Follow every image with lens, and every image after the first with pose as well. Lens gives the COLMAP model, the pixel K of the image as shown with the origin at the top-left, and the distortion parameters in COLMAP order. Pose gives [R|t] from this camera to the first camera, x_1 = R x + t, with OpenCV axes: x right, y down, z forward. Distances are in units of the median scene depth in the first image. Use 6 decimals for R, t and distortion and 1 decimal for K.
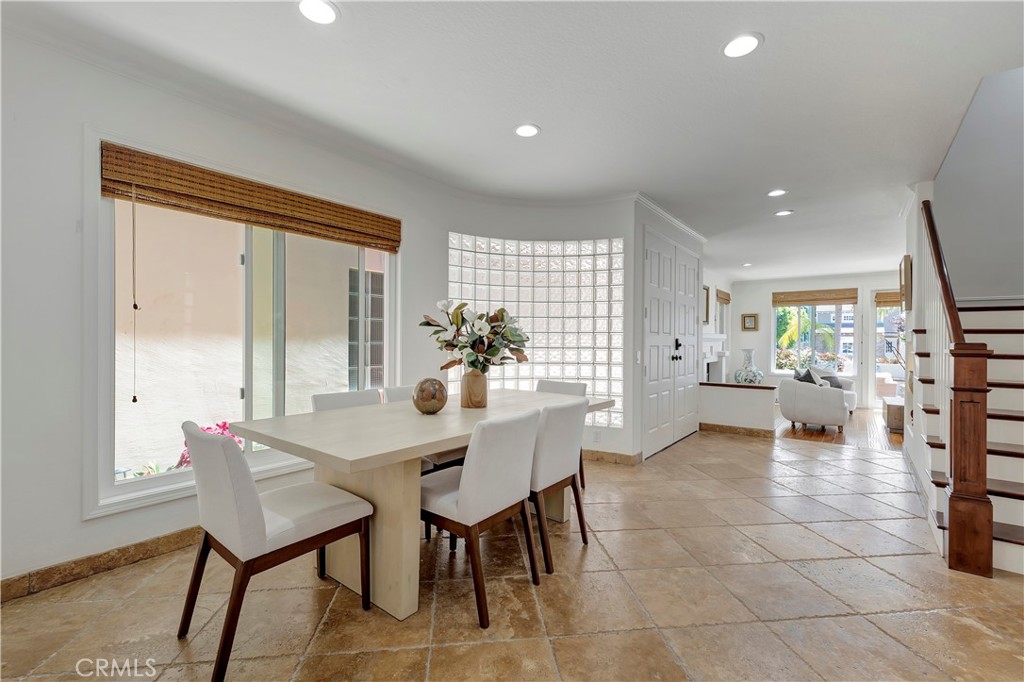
lens RADIAL K [[430.0, 0, 516.4], [0, 430.0, 342.5], [0, 0, 1]] dist [-0.003151, 0.004361]
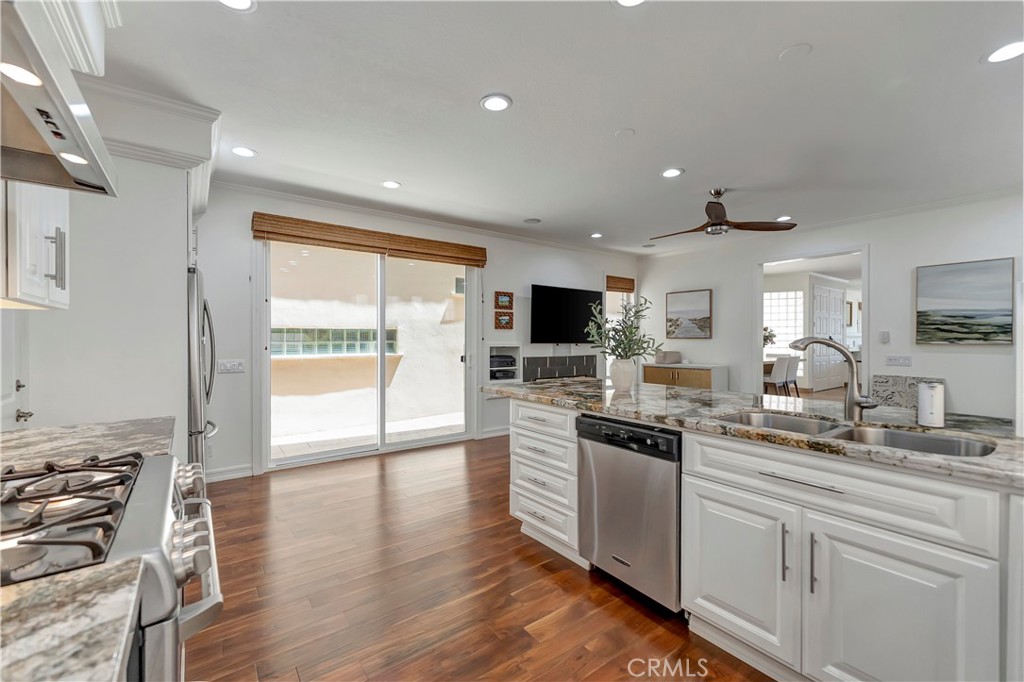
lens RADIAL K [[430.0, 0, 509.9], [0, 430.0, 340.9], [0, 0, 1]] dist [-0.003151, 0.004361]
pose [[0.964907, -0.001420, -0.262589, -0.444110], [0.001443, 0.999999, -0.000103, 0.009157], [0.262589, -0.000279, 0.964908, -1.088848]]
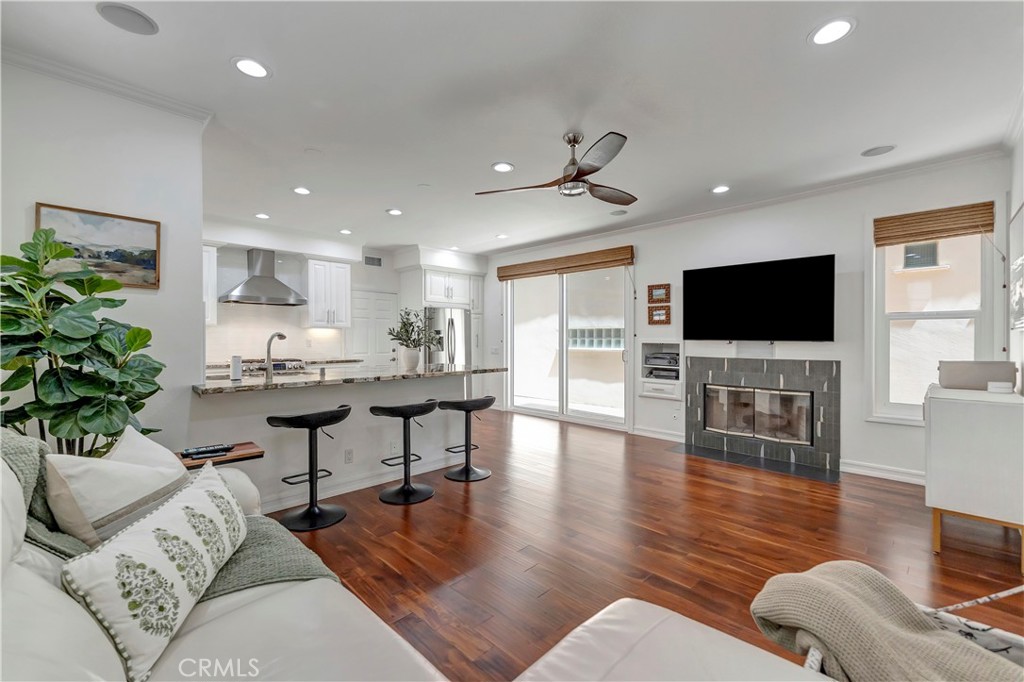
lens RADIAL K [[430.0, 0, 515.9], [0, 430.0, 337.4], [0, 0, 1]] dist [-0.003151, 0.004361]
pose [[-0.115601, -0.006397, -0.993275, 0.233164], [-0.004785, 0.999971, -0.005883, 0.016402], [0.993284, 0.004073, -0.115628, -0.333287]]
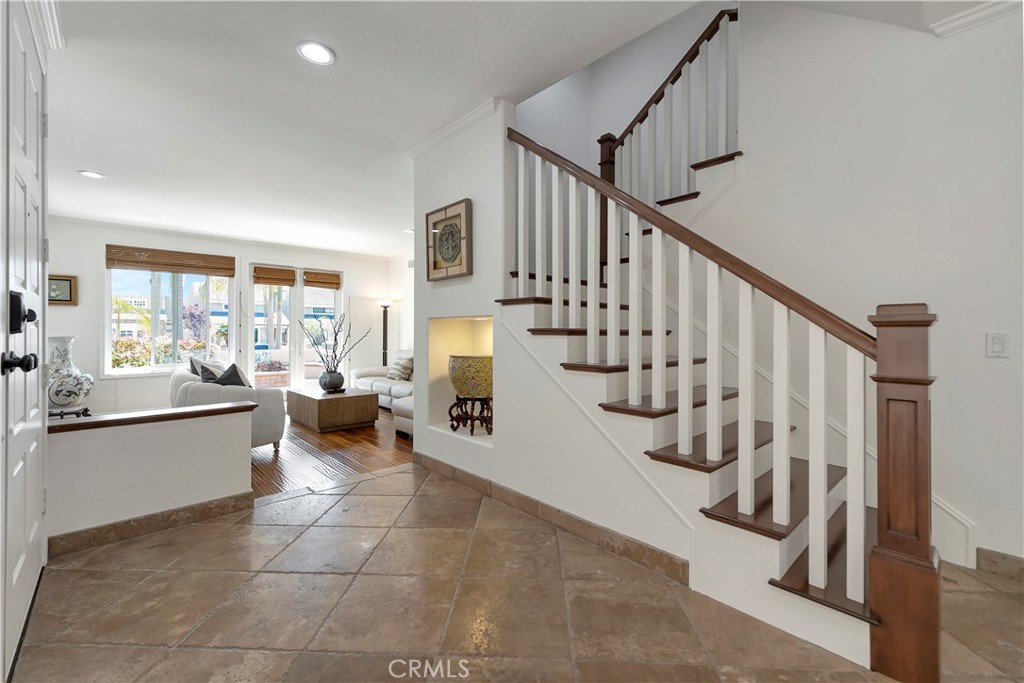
lens RADIAL K [[430.0, 0, 515.4], [0, 430.0, 332.6], [0, 0, 1]] dist [-0.003151, 0.004361]
pose [[0.153431, -0.008658, 0.988121, 0.125835], [0.004649, 0.999957, 0.008040, 0.012911], [-0.988148, 0.003360, 0.153464, 0.532401]]
